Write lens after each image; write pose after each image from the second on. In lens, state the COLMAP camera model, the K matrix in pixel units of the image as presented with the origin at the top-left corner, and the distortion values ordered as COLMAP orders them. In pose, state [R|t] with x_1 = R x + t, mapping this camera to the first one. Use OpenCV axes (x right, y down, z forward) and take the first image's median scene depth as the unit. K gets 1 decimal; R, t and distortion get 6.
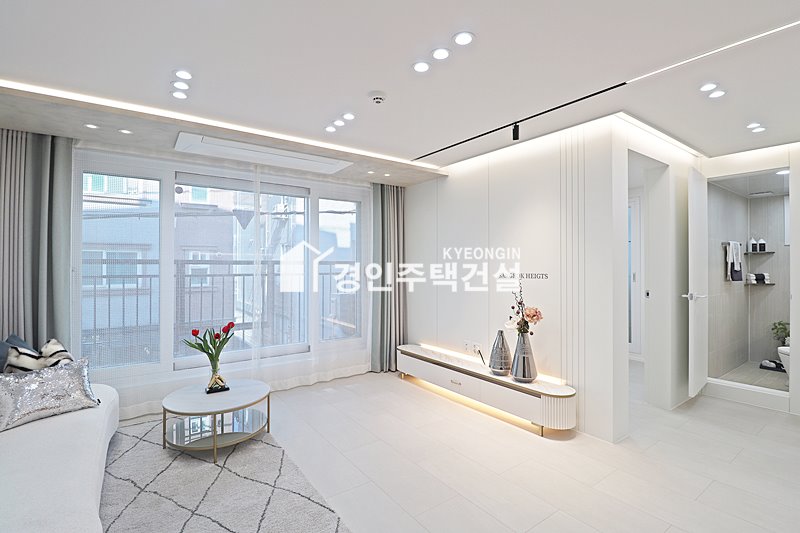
lens RADIAL K [[375.0, 0, 400.5], [0, 375.0, 261.2], [0, 0, 1]] dist [0.001831, -0.013862]
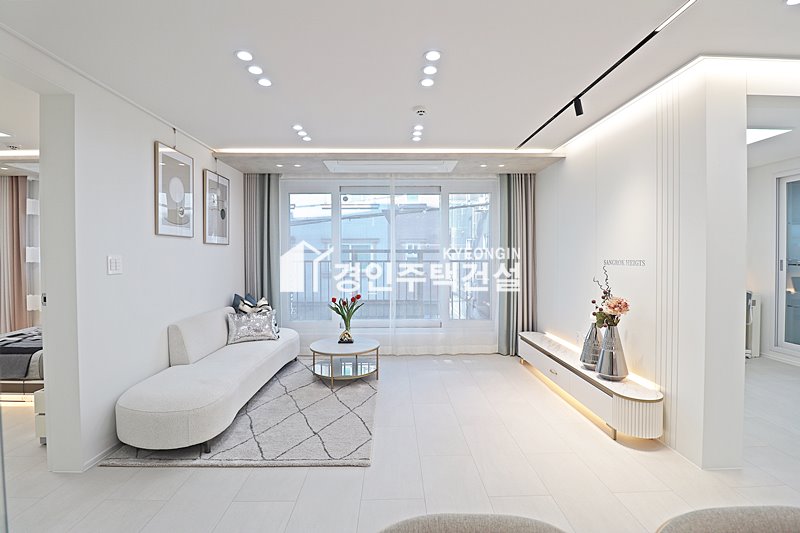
lens RADIAL K [[368.0, 0, 399.8], [0, 368.0, 260.4], [0, 0, 1]] dist [-0.004032, -0.011803]
pose [[0.822818, 0.004746, -0.568285, 0.360847], [0.009825, 0.999697, 0.022574, 0.008184], [0.568220, -0.024158, 0.822522, -0.006824]]
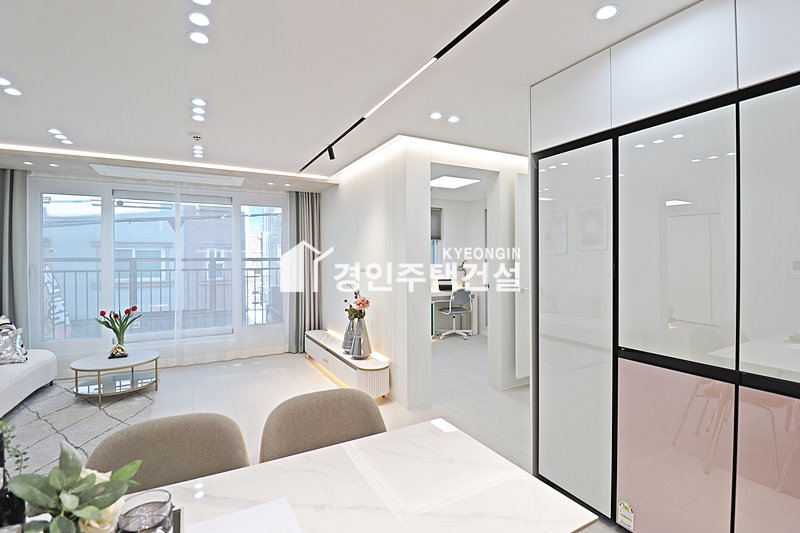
lens RADIAL K [[375.0, 0, 400.5], [0, 375.0, 261.2], [0, 0, 1]] dist [0.001831, -0.013862]
pose [[0.992135, -0.003895, -0.125116, 0.533934], [0.005785, 0.999874, 0.014750, -0.007222], [0.125042, -0.015358, 0.992033, -0.147932]]
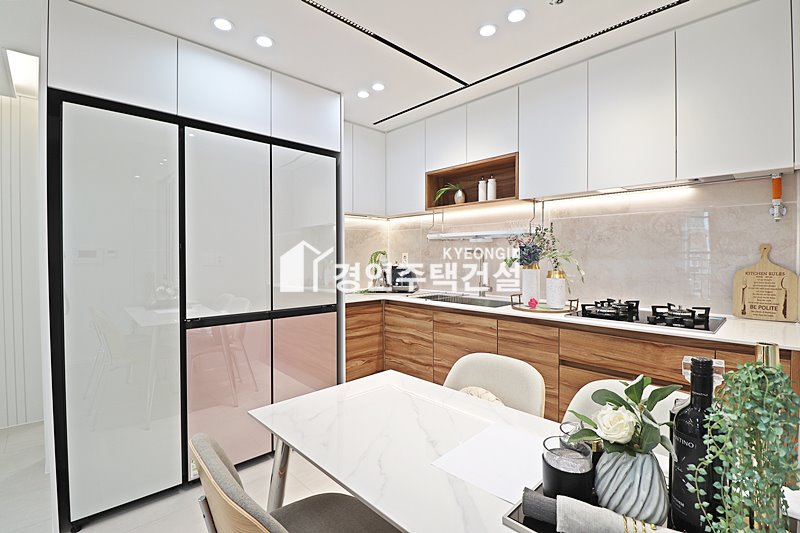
lens RADIAL K [[370.6, 0, 401.8], [0, 370.6, 259.7], [0, 0, 1]] dist [0.002485, -0.013257]
pose [[-0.140689, -0.010765, 0.989995, 0.182629], [-0.007400, 0.999924, 0.009821, 0.021355], [-0.990026, -0.005945, -0.140758, 0.150780]]
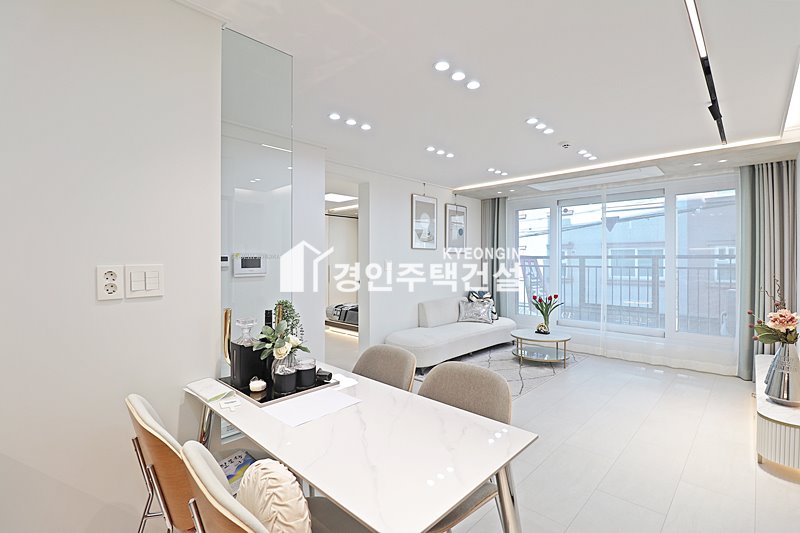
lens RADIAL K [[368.0, 0, 399.8], [0, 368.0, 260.4], [0, 0, 1]] dist [-0.004032, -0.011803]
pose [[0.171538, -0.001408, -0.985177, 0.818797], [0.009654, 0.999953, 0.000252, 0.008380], [0.985130, -0.009554, 0.171544, 0.068609]]
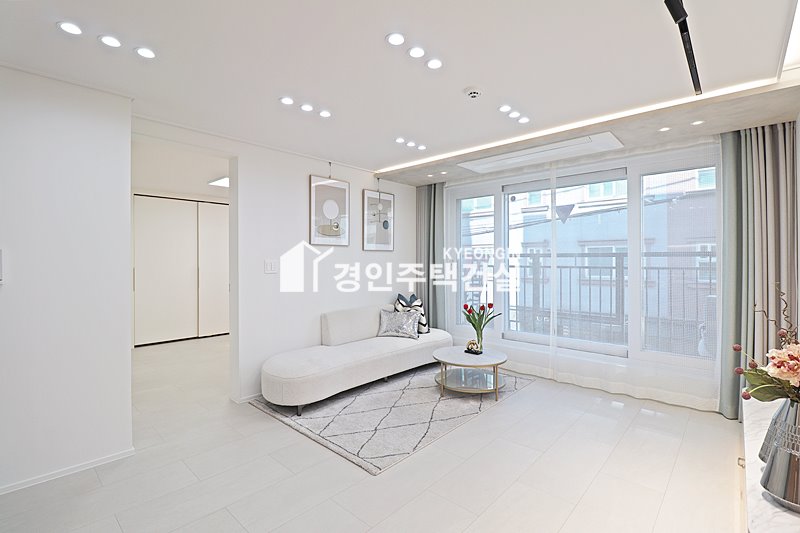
lens RADIAL K [[370.6, 0, 401.8], [0, 370.6, 259.7], [0, 0, 1]] dist [0.002485, -0.013257]
pose [[0.204701, -0.001481, -0.978823, 0.582532], [0.013241, 0.999912, 0.001256, 0.010375], [0.978735, -0.013217, 0.204702, 0.390293]]
